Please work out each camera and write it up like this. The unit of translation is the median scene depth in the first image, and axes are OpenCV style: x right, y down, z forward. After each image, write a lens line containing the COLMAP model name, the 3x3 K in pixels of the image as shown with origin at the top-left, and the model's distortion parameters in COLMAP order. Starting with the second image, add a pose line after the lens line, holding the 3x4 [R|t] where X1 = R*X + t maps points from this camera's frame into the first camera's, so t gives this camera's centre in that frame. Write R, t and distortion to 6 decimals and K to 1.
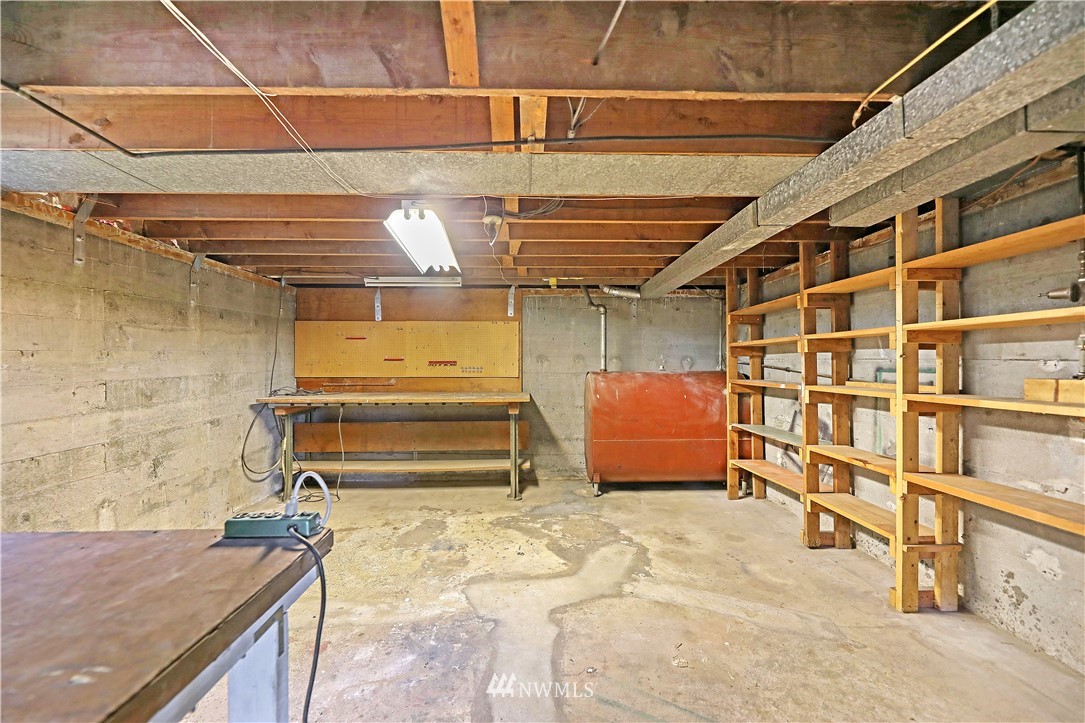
lens RADIAL K [[454.1, 0, 543.7], [0, 454.1, 361.0], [0, 0, 1]] dist [0.006506, -0.002365]
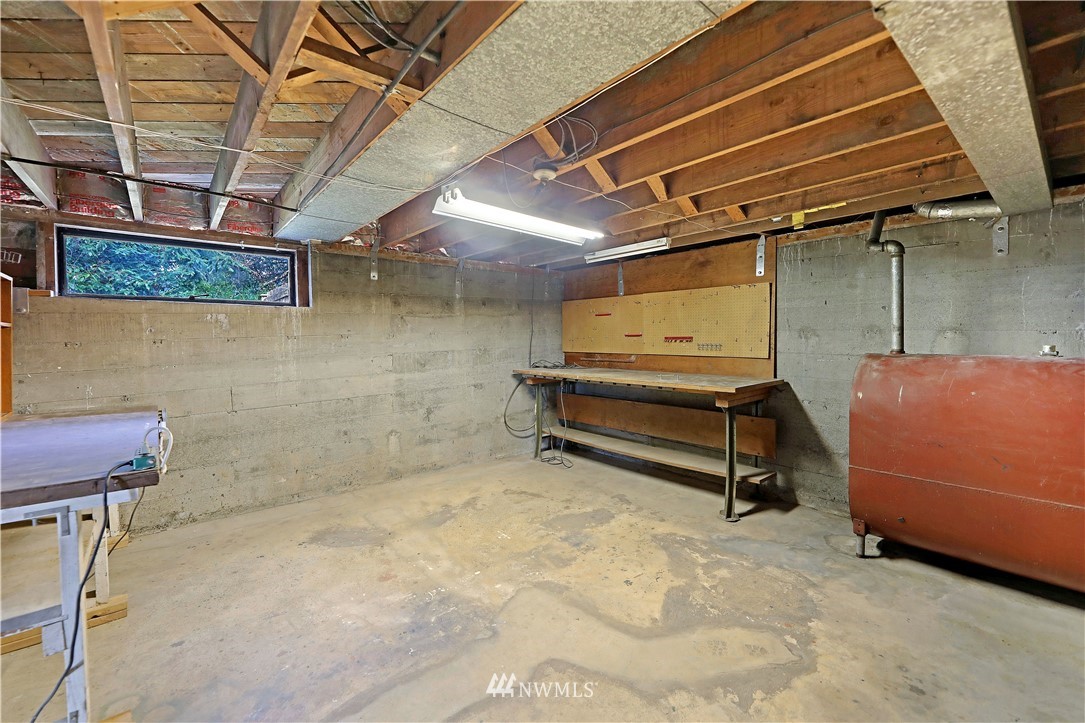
lens RADIAL K [[454.1, 0, 515.5], [0, 454.1, 349.6], [0, 0, 1]] dist [0.006506, -0.002365]
pose [[0.603157, 0.017929, -0.797421, 0.367877], [0.011478, 0.999449, 0.031153, -0.008016], [0.797540, -0.027943, 0.602619, 0.301548]]
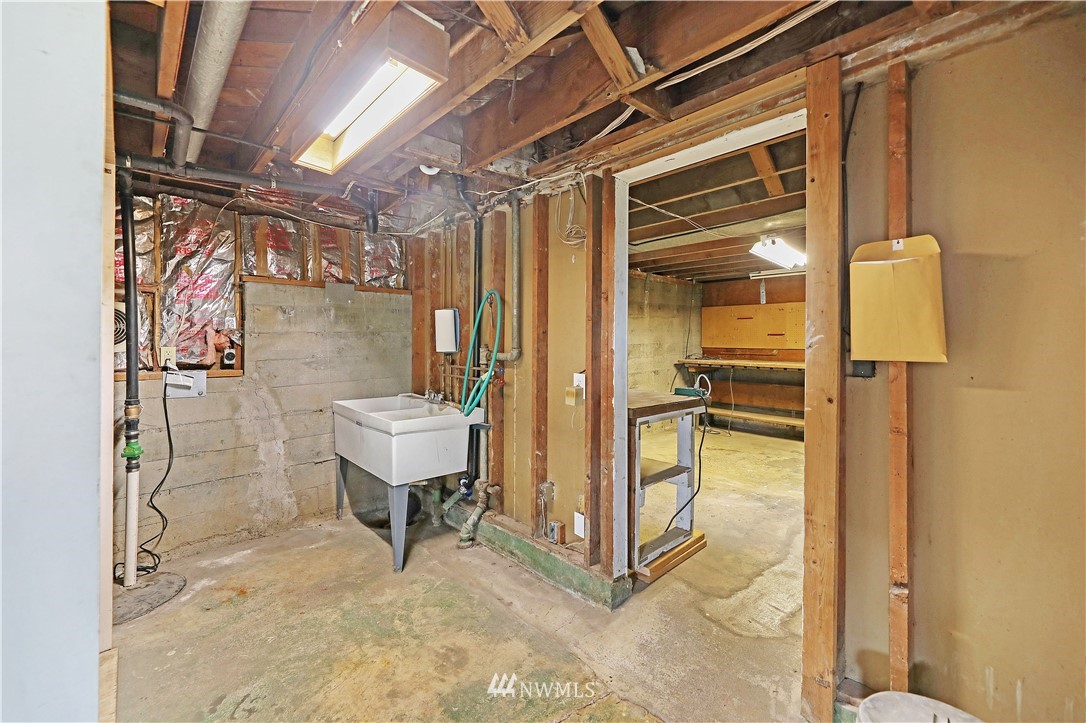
lens RADIAL K [[454.5, 0, 539.7], [0, 454.5, 341.8], [0, 0, 1]] dist [0.006506, -0.002365]
pose [[0.661282, 0.007971, -0.750095, 0.235007], [-0.001342, 0.999955, 0.009444, 0.008318], [0.750136, -0.005239, 0.661262, -0.405242]]
